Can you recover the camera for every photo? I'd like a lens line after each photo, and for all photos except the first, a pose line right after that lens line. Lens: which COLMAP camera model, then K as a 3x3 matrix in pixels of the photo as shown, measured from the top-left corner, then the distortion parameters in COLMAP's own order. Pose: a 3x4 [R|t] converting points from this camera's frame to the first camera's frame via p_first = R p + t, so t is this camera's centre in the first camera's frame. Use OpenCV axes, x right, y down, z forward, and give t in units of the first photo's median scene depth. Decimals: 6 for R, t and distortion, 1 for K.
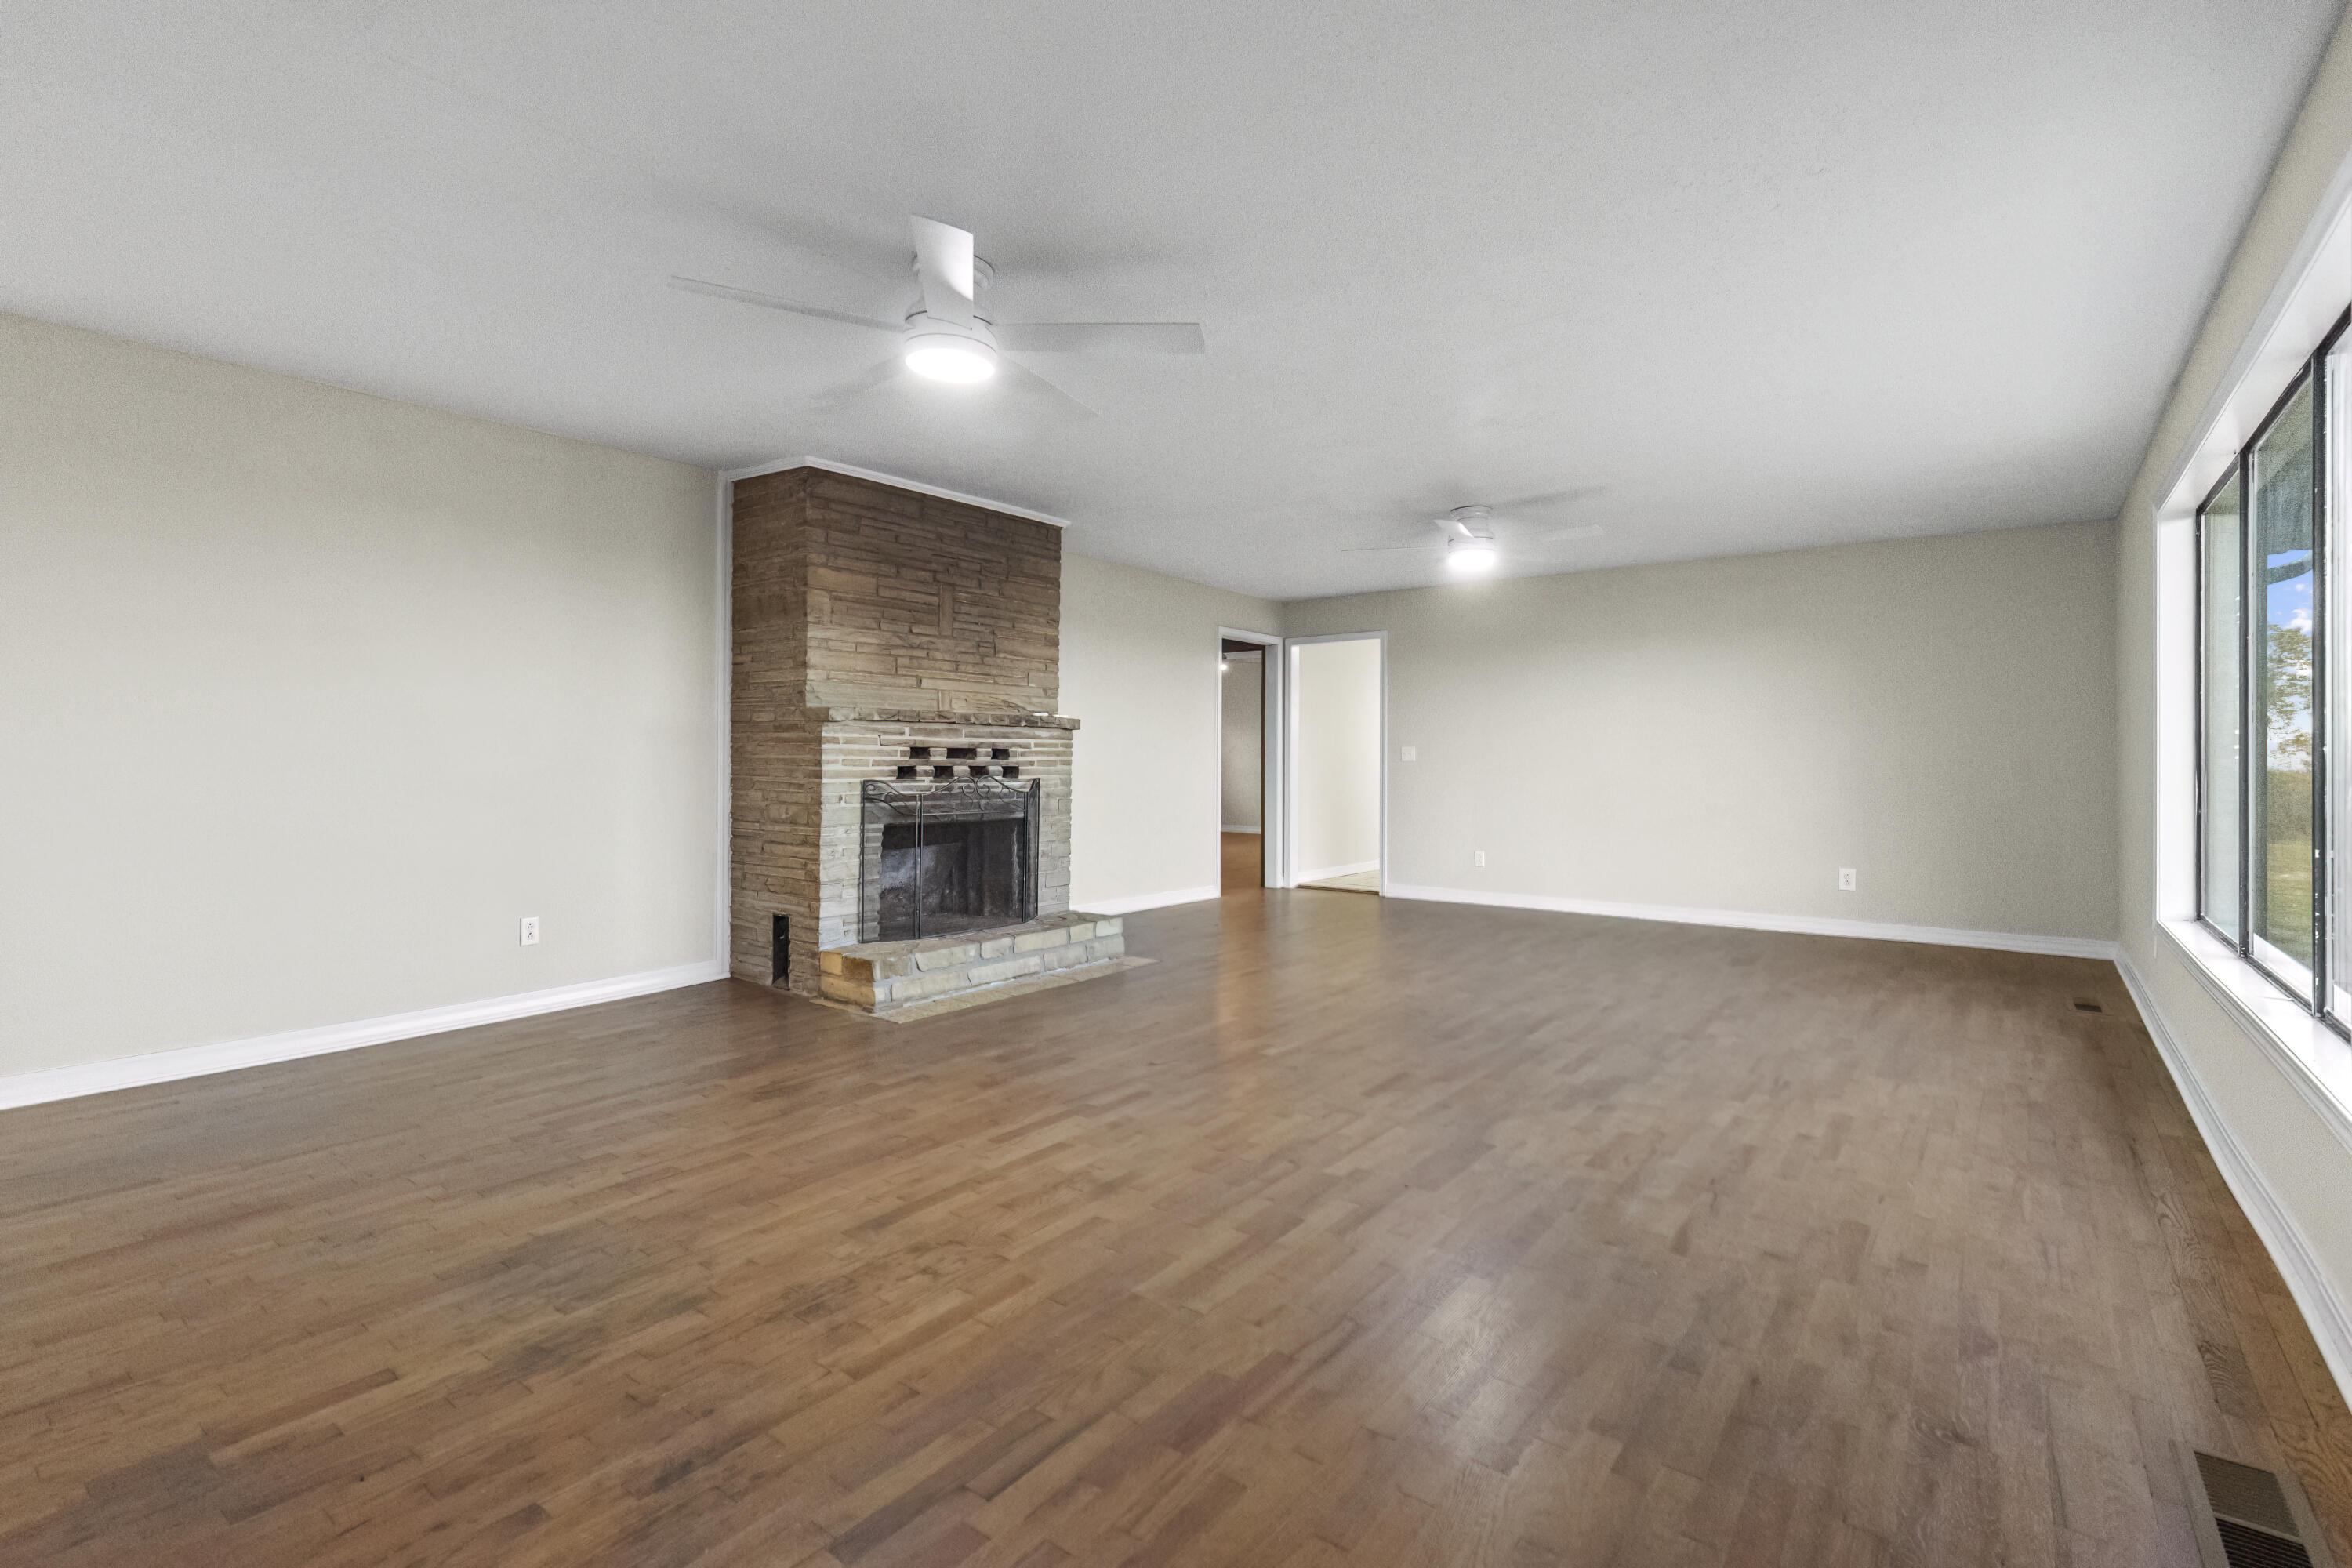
lens RADIAL K [[1077.6, 0, 1217.1], [0, 1077.6, 758.4], [0, 0, 1]] dist [0.015541, 0.000462]
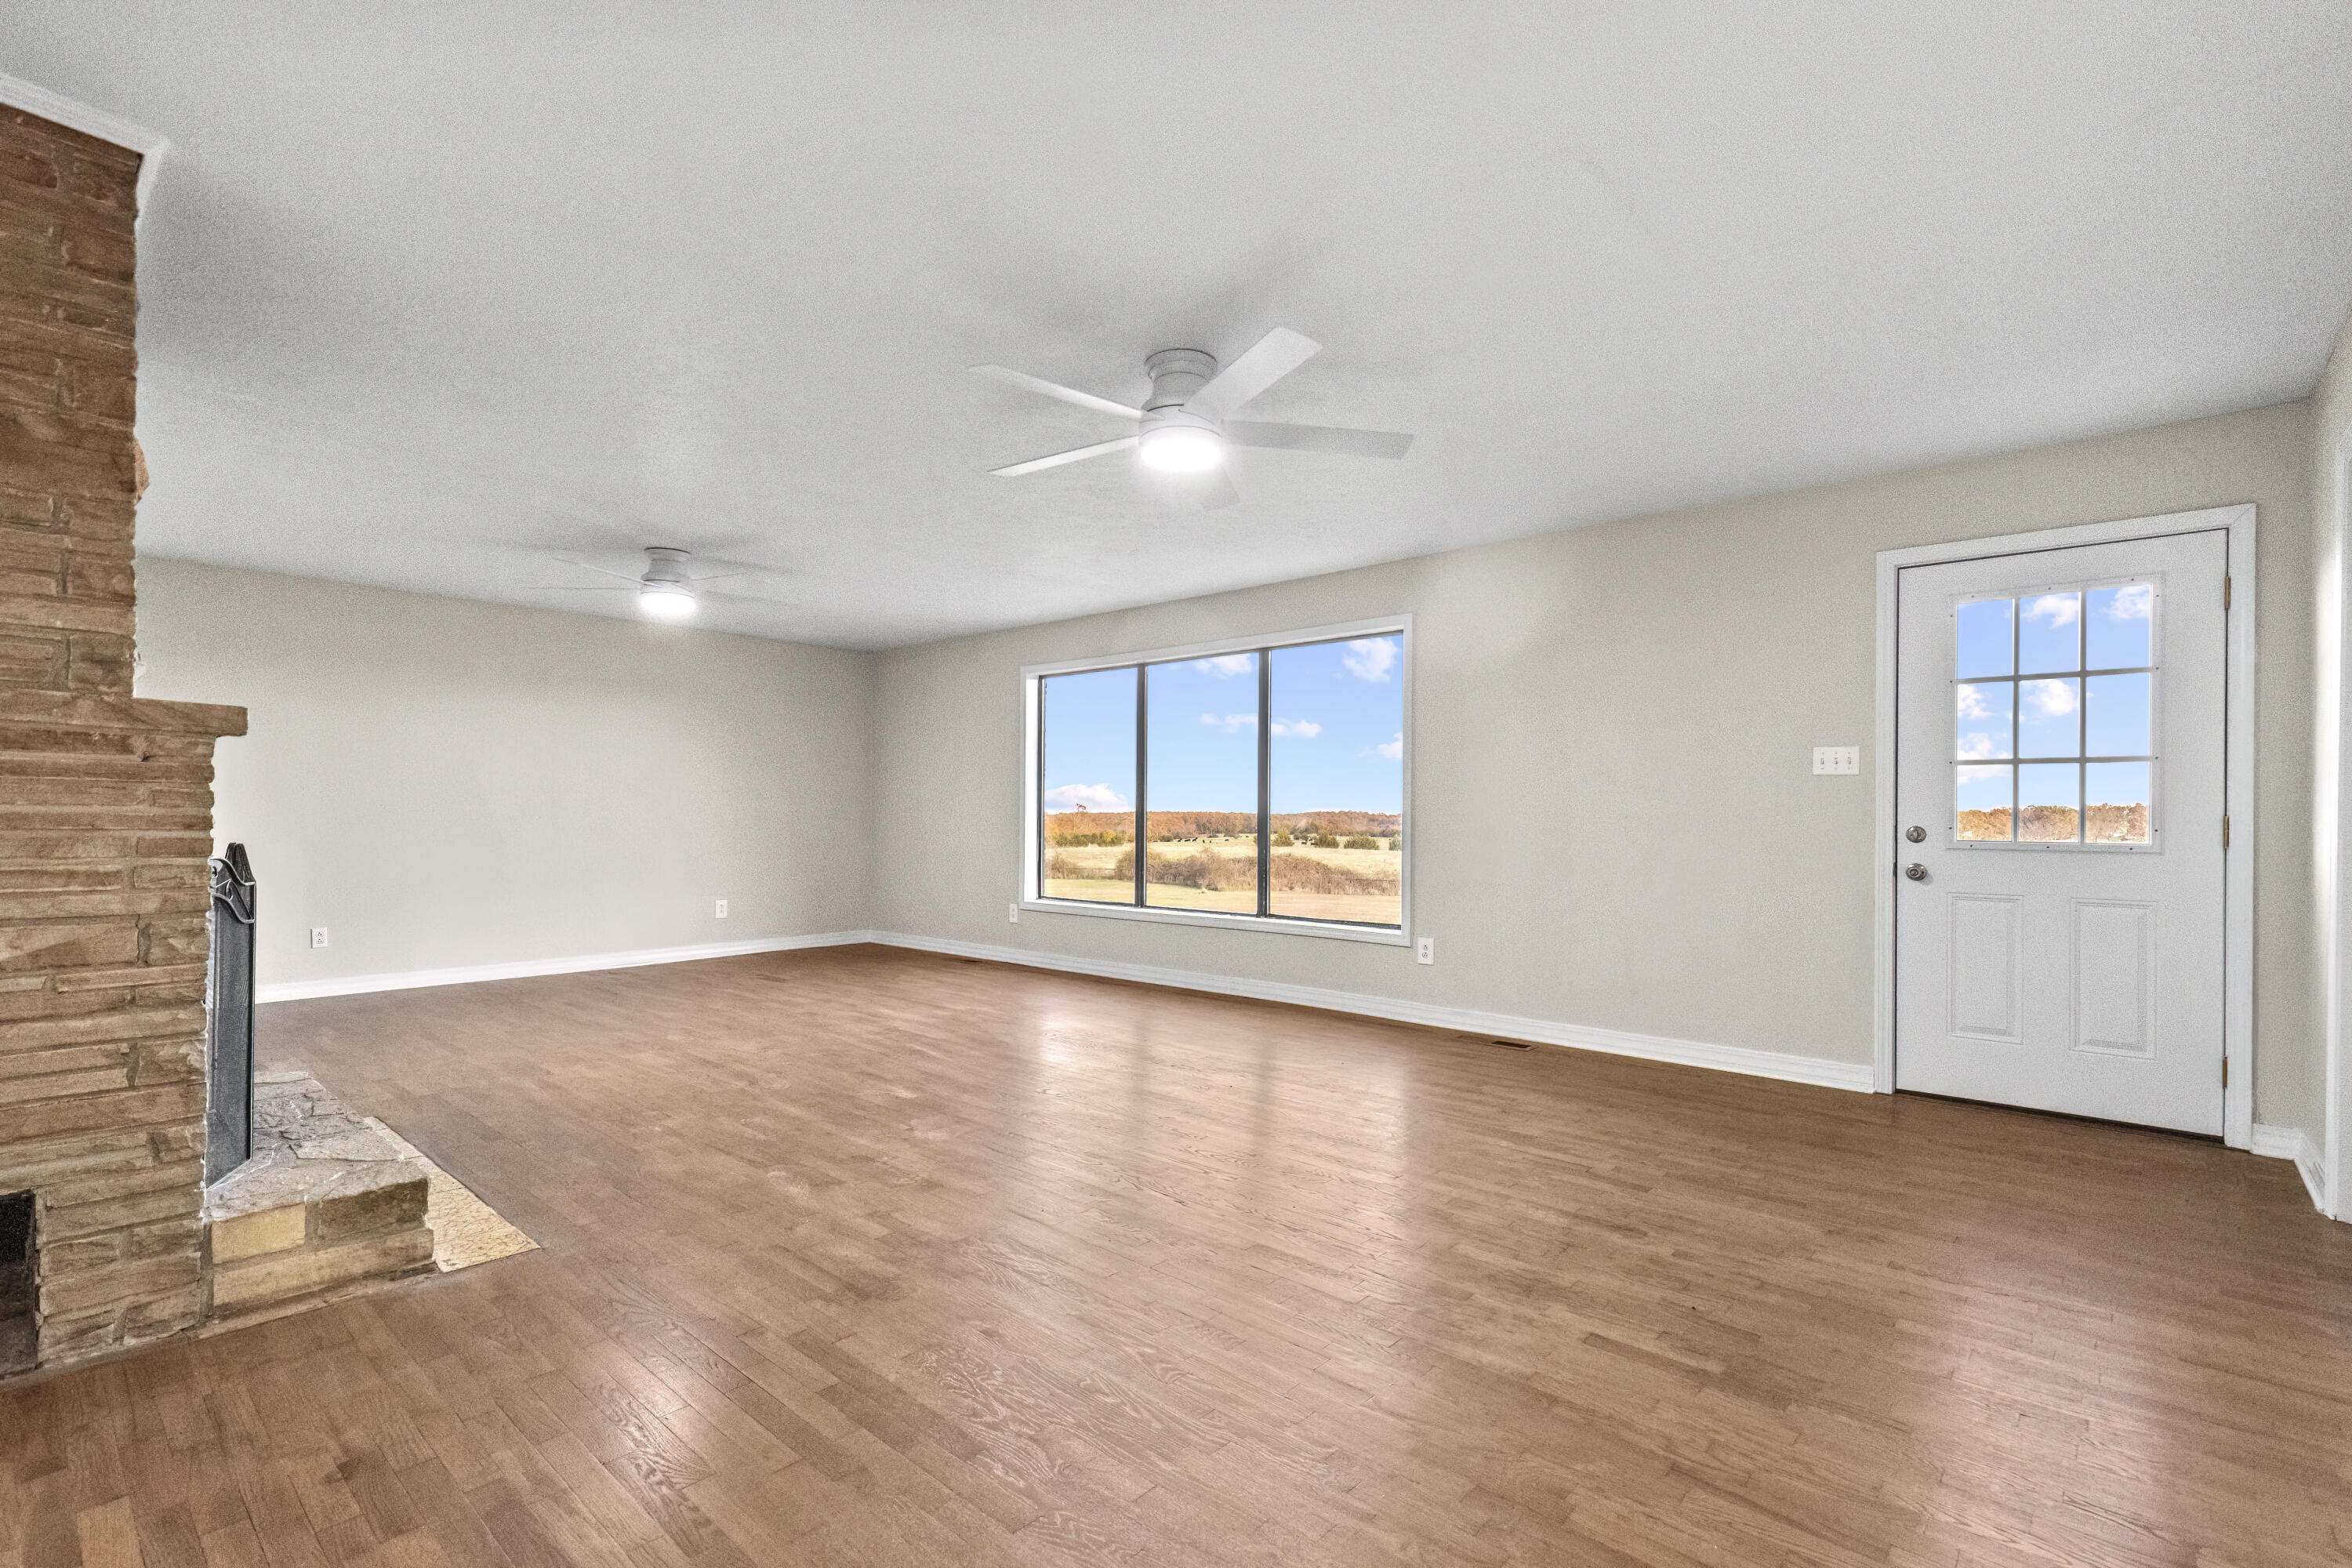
lens RADIAL K [[1053.6, 0, 1181.7], [0, 1053.6, 814.9], [0, 0, 1]] dist [0.000835, -0.000138]
pose [[0.100209, -0.006350, 0.994946, -0.703824], [-0.000485, 0.999979, 0.006431, -0.001740], [-0.994966, -0.001127, 0.100204, 0.484747]]
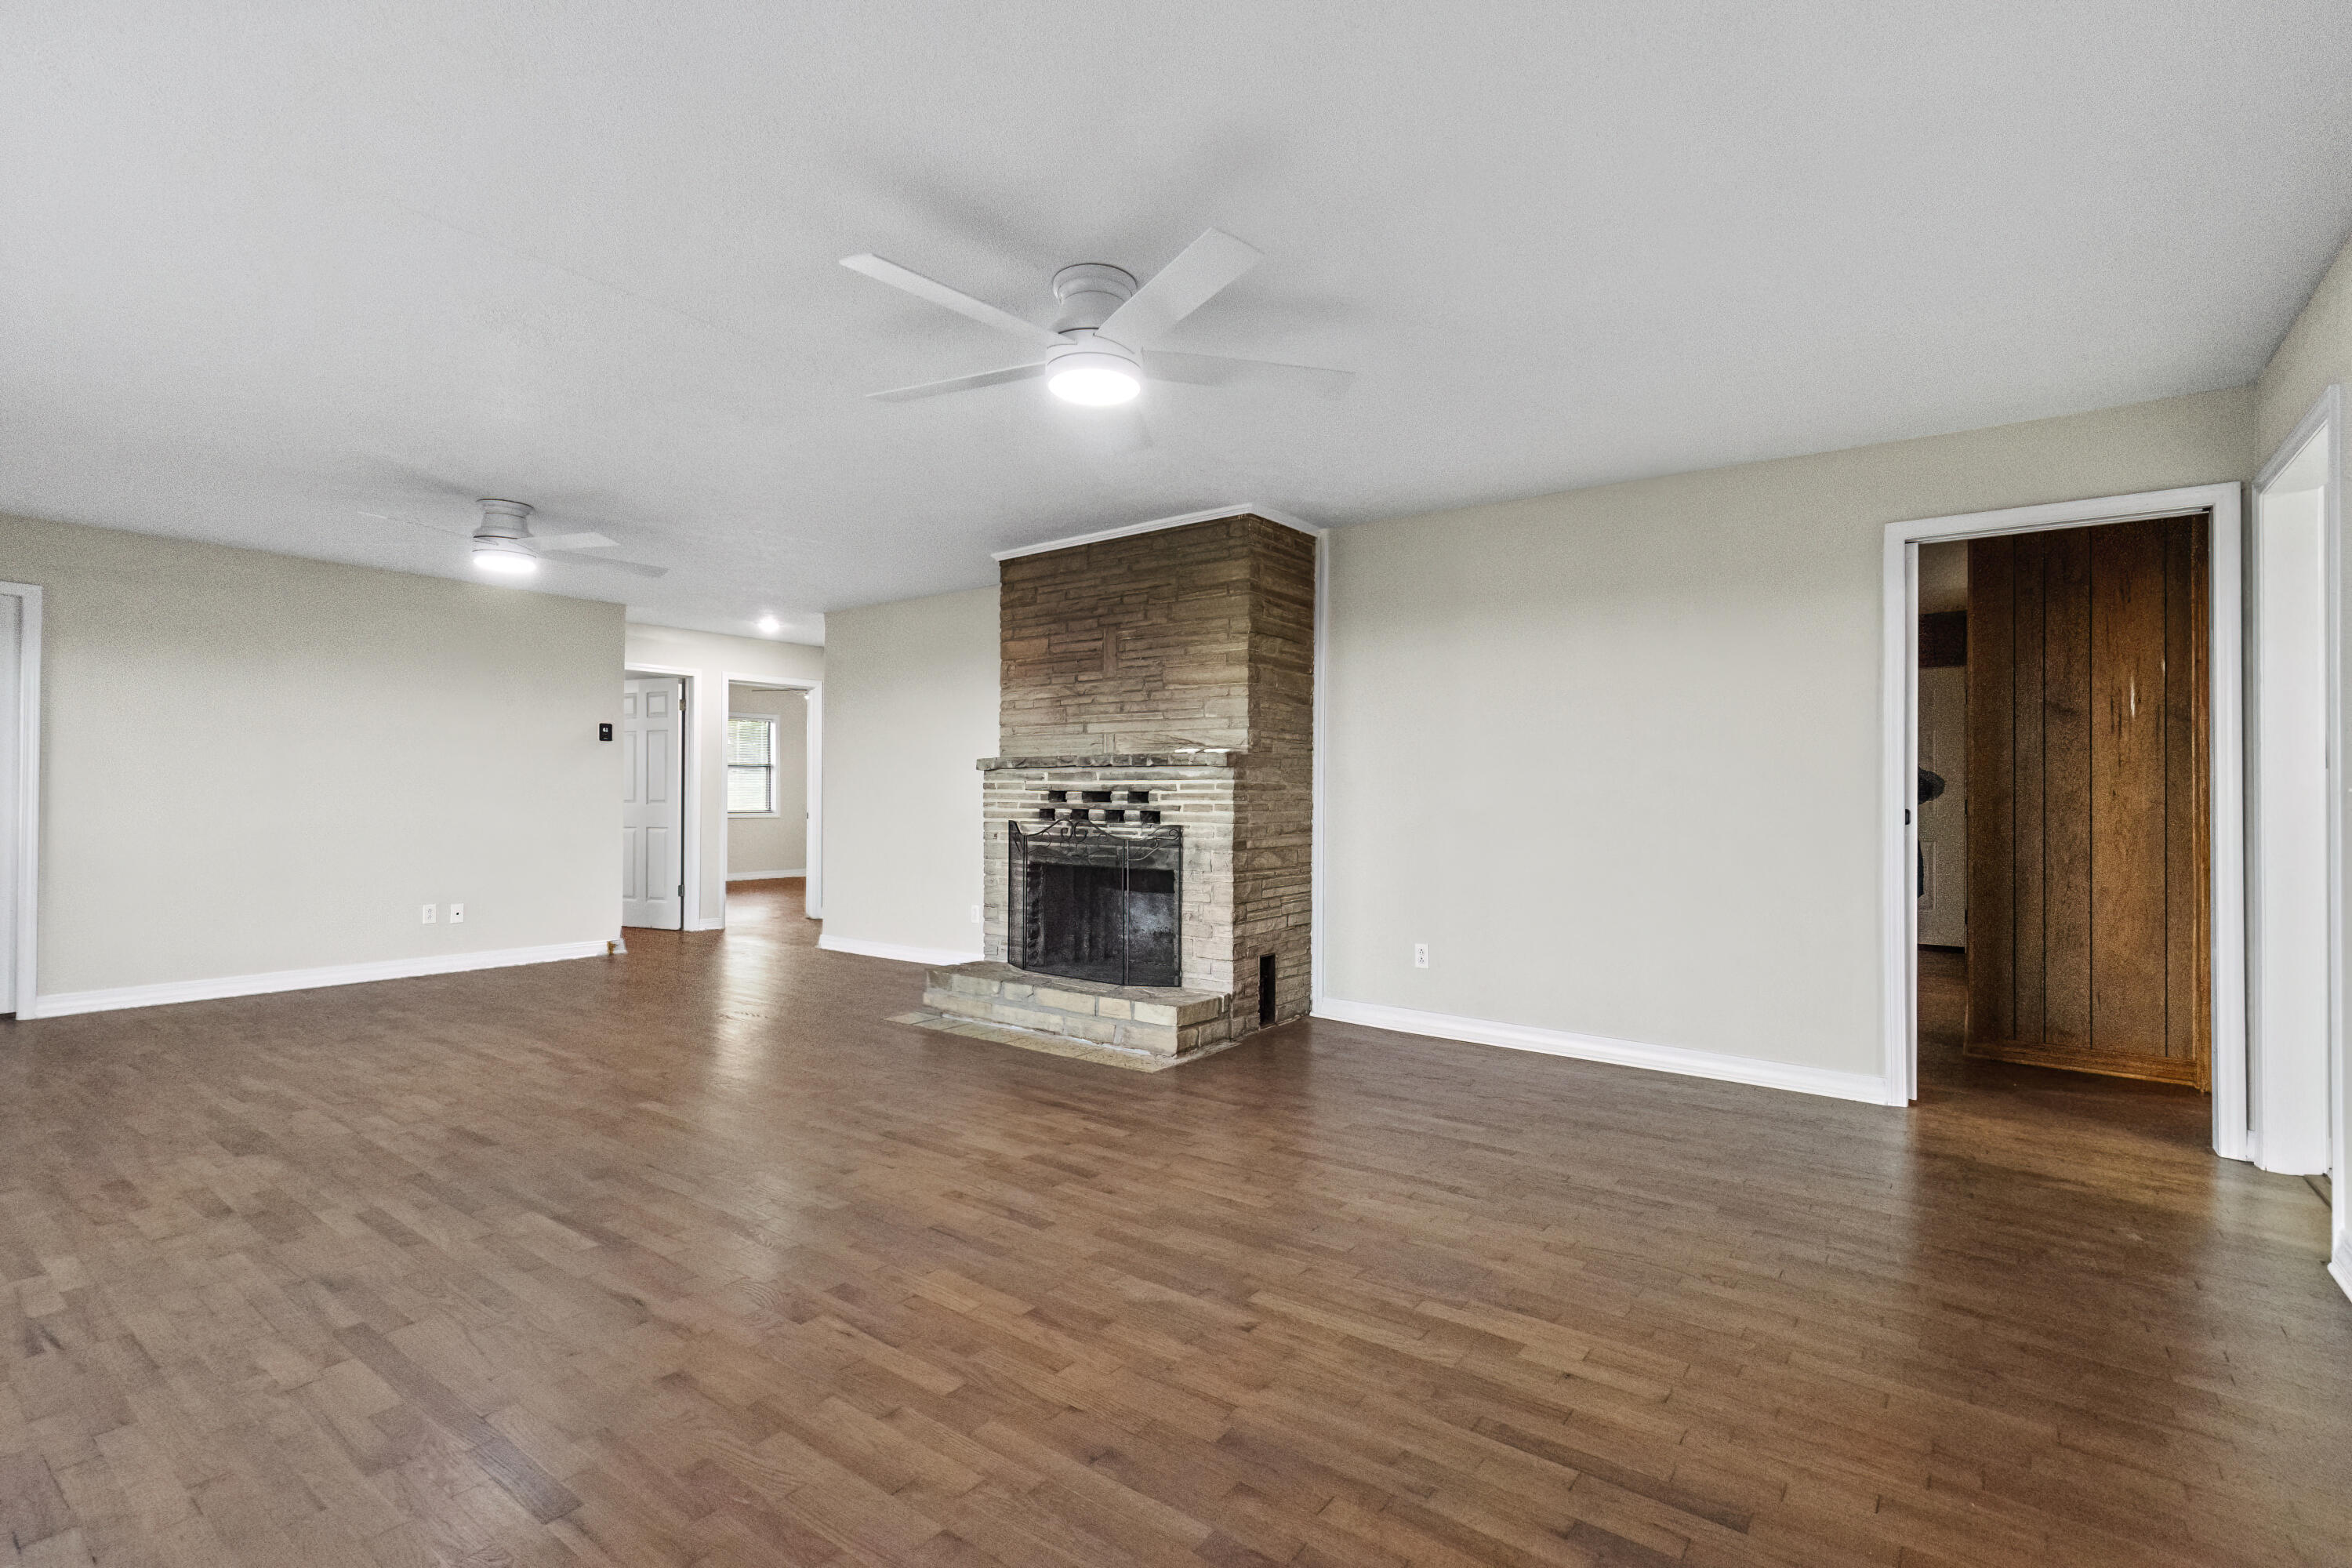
lens RADIAL K [[1090.2, 0, 1186.8], [0, 1090.2, 788.2], [0, 0, 1]] dist [0.010090, -0.000583]
pose [[-0.017882, -0.015507, -0.999720, 0.771940], [-0.007374, 0.999855, -0.015377, 0.002325], [0.999813, 0.007097, -0.017993, 1.131841]]
